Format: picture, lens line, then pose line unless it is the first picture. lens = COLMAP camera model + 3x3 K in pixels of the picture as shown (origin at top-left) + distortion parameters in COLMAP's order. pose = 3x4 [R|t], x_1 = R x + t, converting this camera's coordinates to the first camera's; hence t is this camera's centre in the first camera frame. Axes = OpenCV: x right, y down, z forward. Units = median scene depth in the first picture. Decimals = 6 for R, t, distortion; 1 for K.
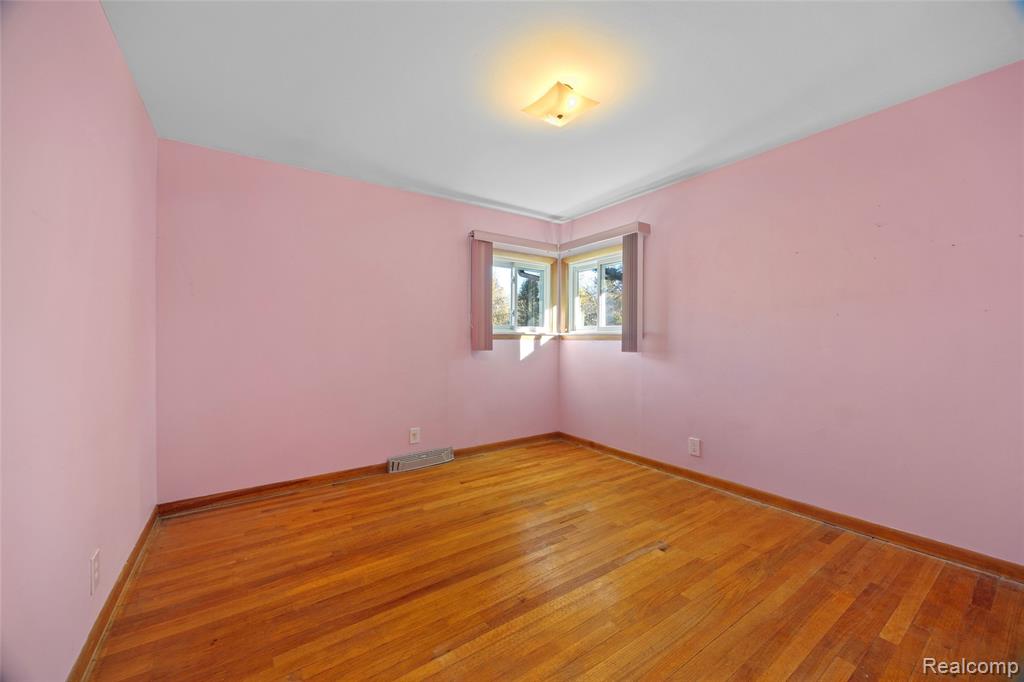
lens RADIAL K [[396.3, 0, 513.5], [0, 396.3, 344.6], [0, 0, 1]] dist [-0.000470, -0.000053]
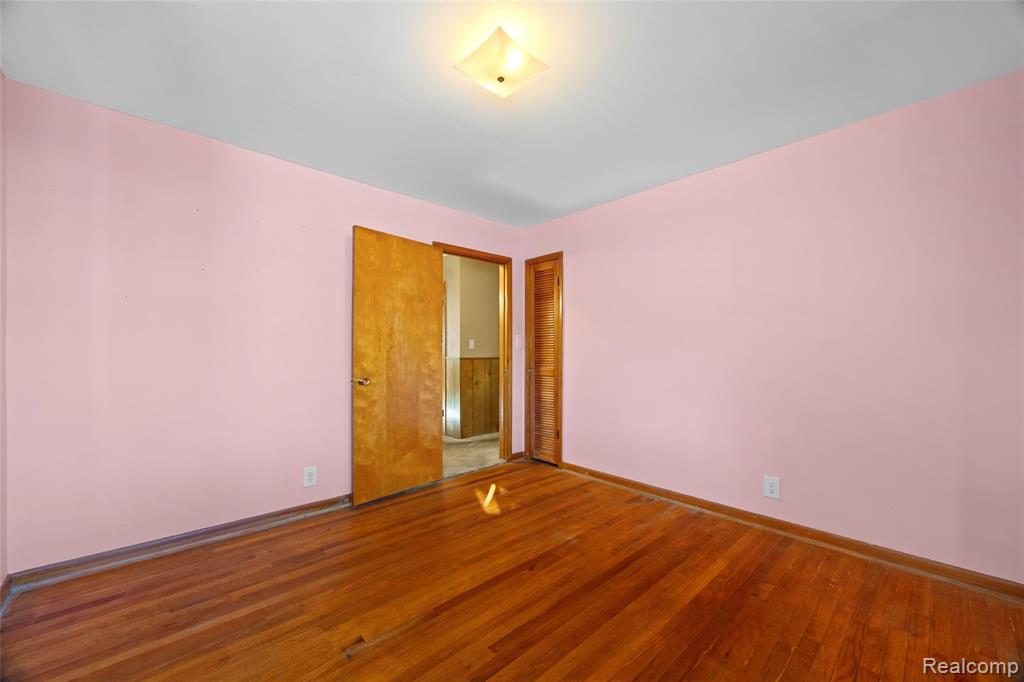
lens RADIAL K [[396.3, 0, 513.5], [0, 396.3, 344.6], [0, 0, 1]] dist [-0.000470, -0.000053]
pose [[-0.989593, -0.002288, -0.143878, 0.205282], [-0.003256, 0.999974, 0.006491, -0.034177], [0.143859, 0.006892, -0.989574, 1.778988]]
